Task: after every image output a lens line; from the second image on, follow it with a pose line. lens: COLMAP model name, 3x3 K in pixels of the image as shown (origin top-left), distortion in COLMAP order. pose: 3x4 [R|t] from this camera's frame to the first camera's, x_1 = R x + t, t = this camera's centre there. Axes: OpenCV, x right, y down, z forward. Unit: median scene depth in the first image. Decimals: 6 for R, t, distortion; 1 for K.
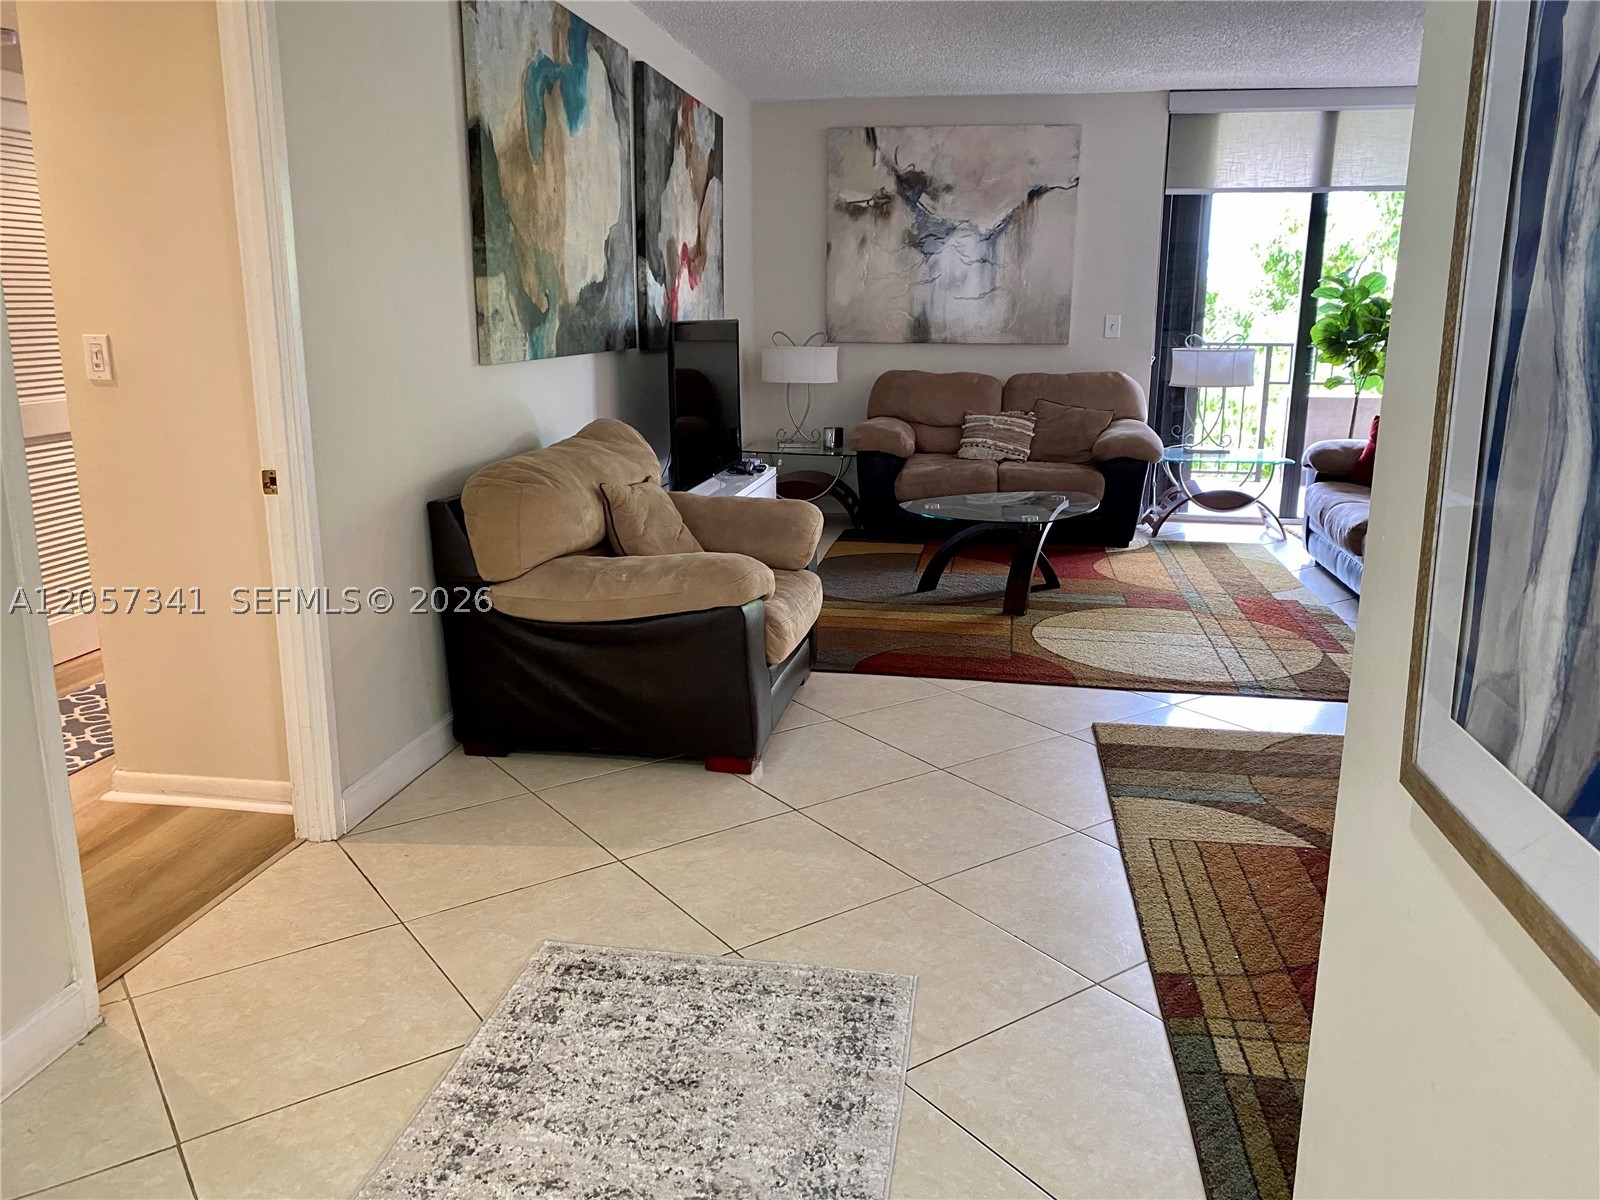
lens RADIAL K [[1217.1, 0, 802.9], [0, 1217.1, 593.0], [0, 0, 1]] dist [0.032399, -0.023639]
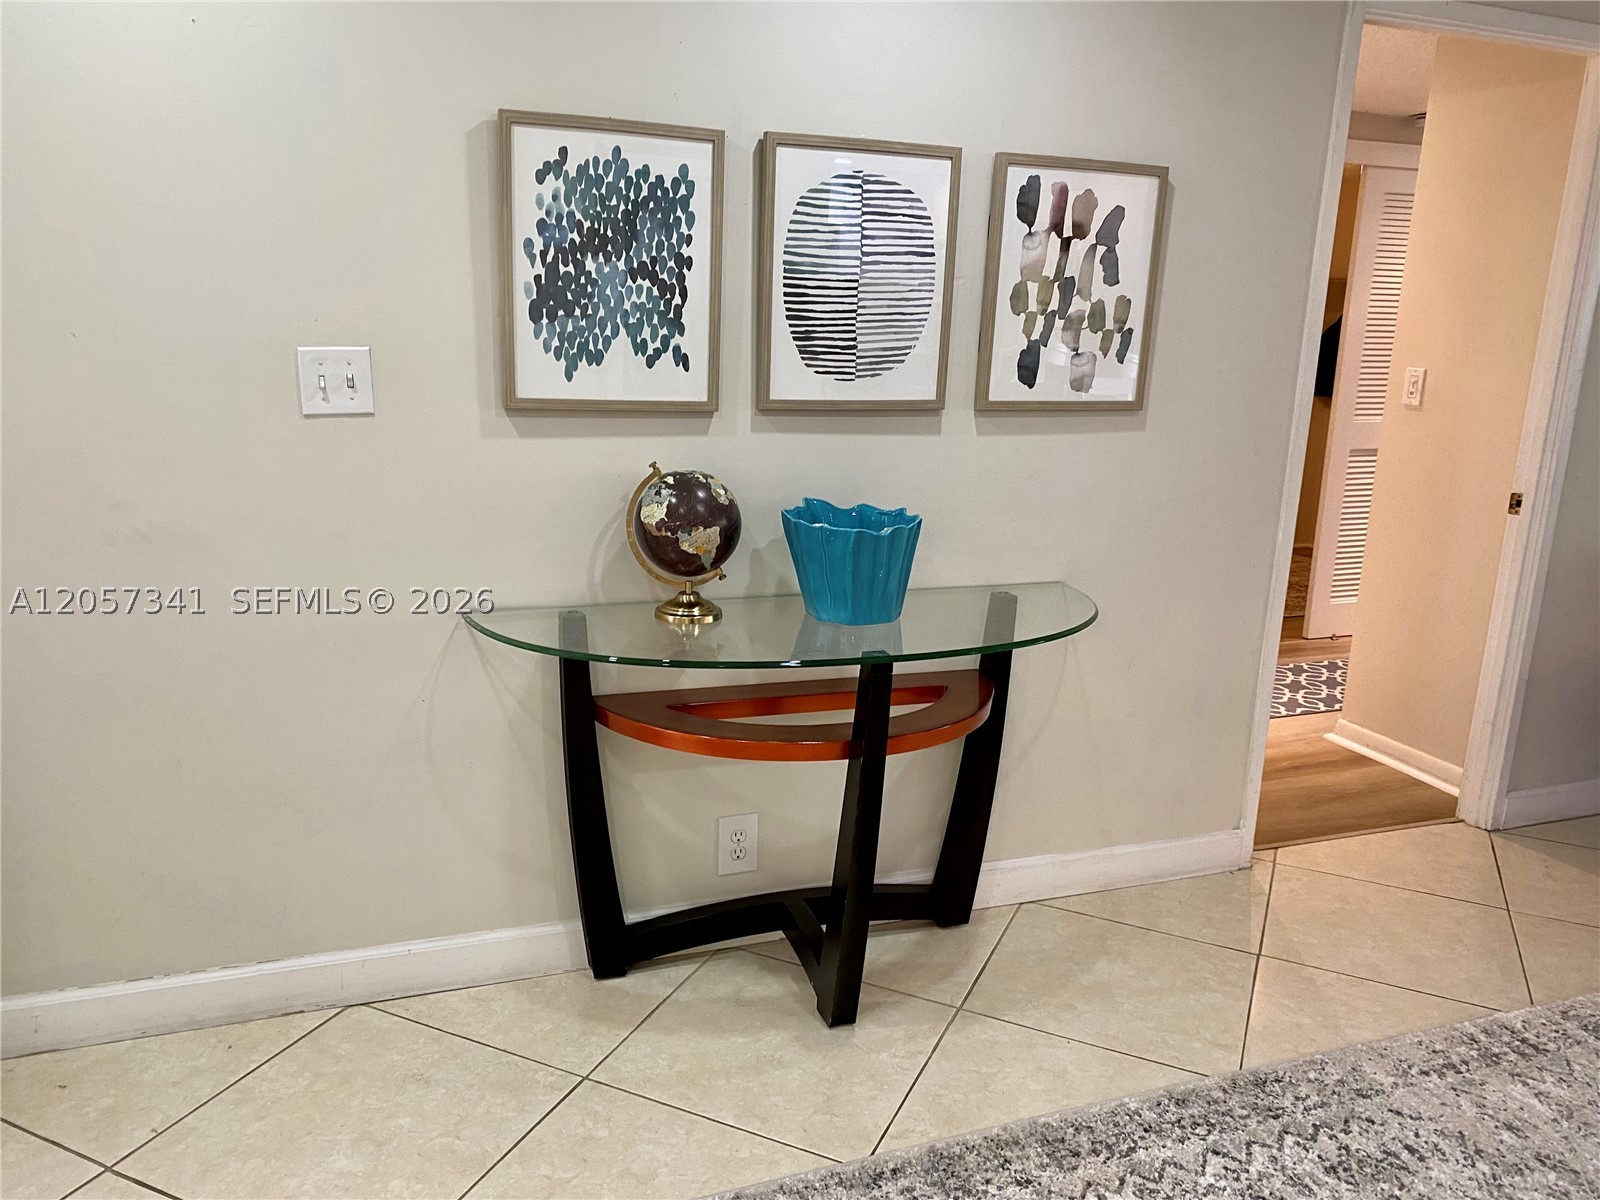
lens RADIAL K [[1217.1, 0, 802.9], [0, 1217.1, 593.0], [0, 0, 1]] dist [0.032399, -0.023639]
pose [[0.500834, 0.201461, -0.841771, 0.252888], [-0.221786, 0.969936, 0.100177, 0.026654], [0.836646, 0.136521, 0.530459, -0.170776]]
